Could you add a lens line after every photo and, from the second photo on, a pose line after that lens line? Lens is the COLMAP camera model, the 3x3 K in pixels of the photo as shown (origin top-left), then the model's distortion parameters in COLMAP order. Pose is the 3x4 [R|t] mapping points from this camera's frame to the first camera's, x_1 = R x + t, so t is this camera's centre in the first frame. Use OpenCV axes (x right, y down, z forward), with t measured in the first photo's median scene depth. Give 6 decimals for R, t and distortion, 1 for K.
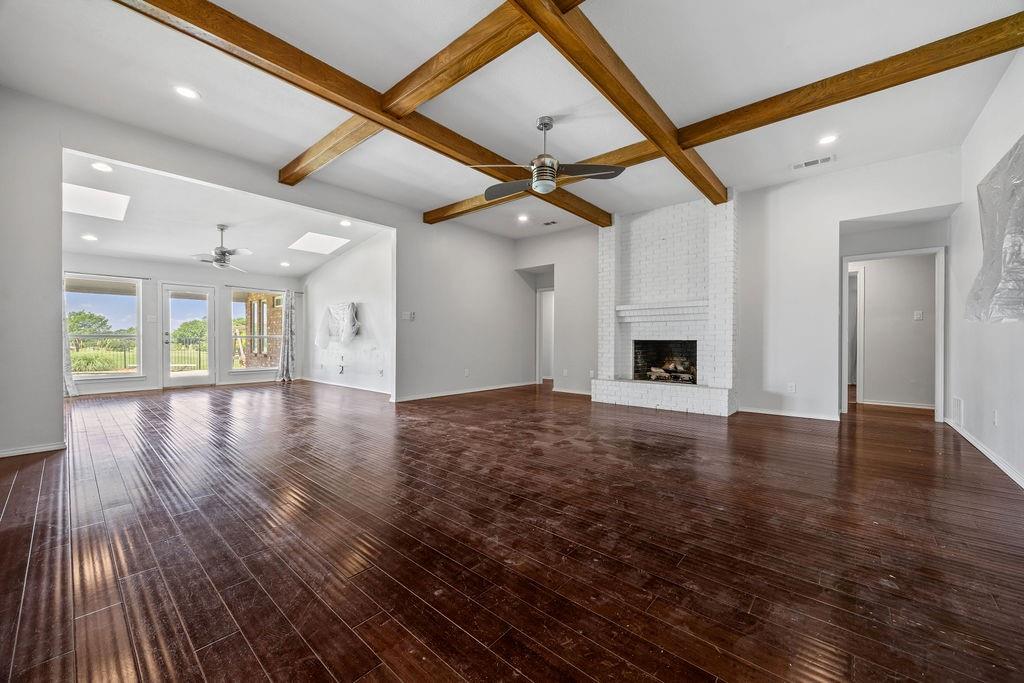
lens RADIAL K [[386.8, 0, 514.4], [0, 386.8, 342.3], [0, 0, 1]] dist [0.000552, 0.000106]
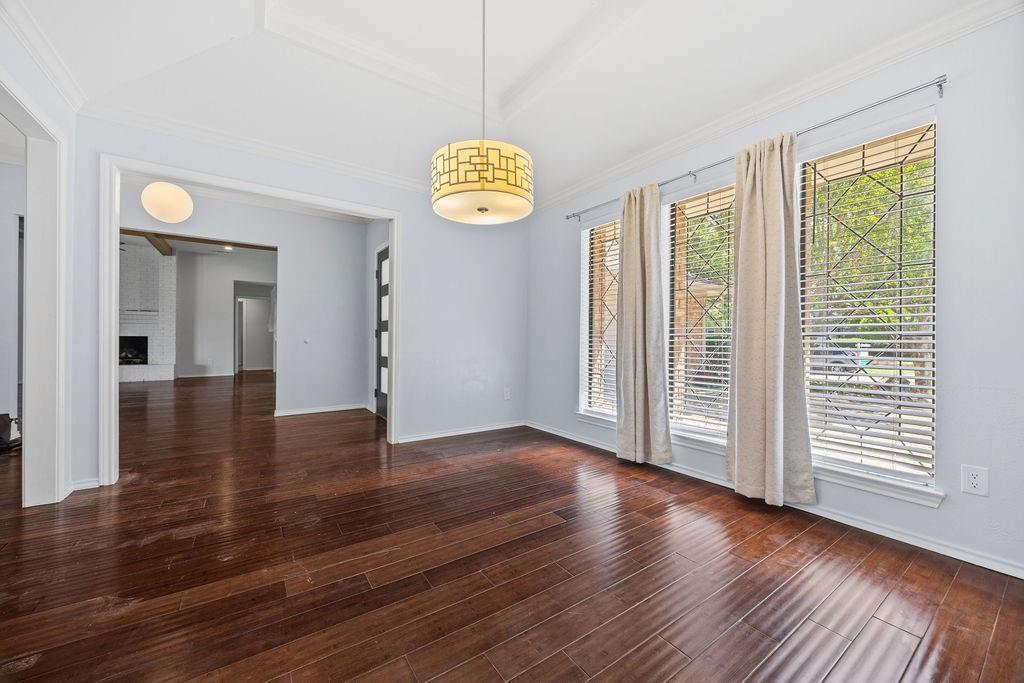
lens RADIAL K [[391.4, 0, 514.0], [0, 391.4, 340.2], [0, 0, 1]] dist [0.000033, 0.000084]
pose [[0.250925, -0.002304, 0.968004, -0.743502], [0.002311, 0.999996, 0.001782, 0.012813], [-0.968004, 0.001790, 0.250929, -0.894930]]
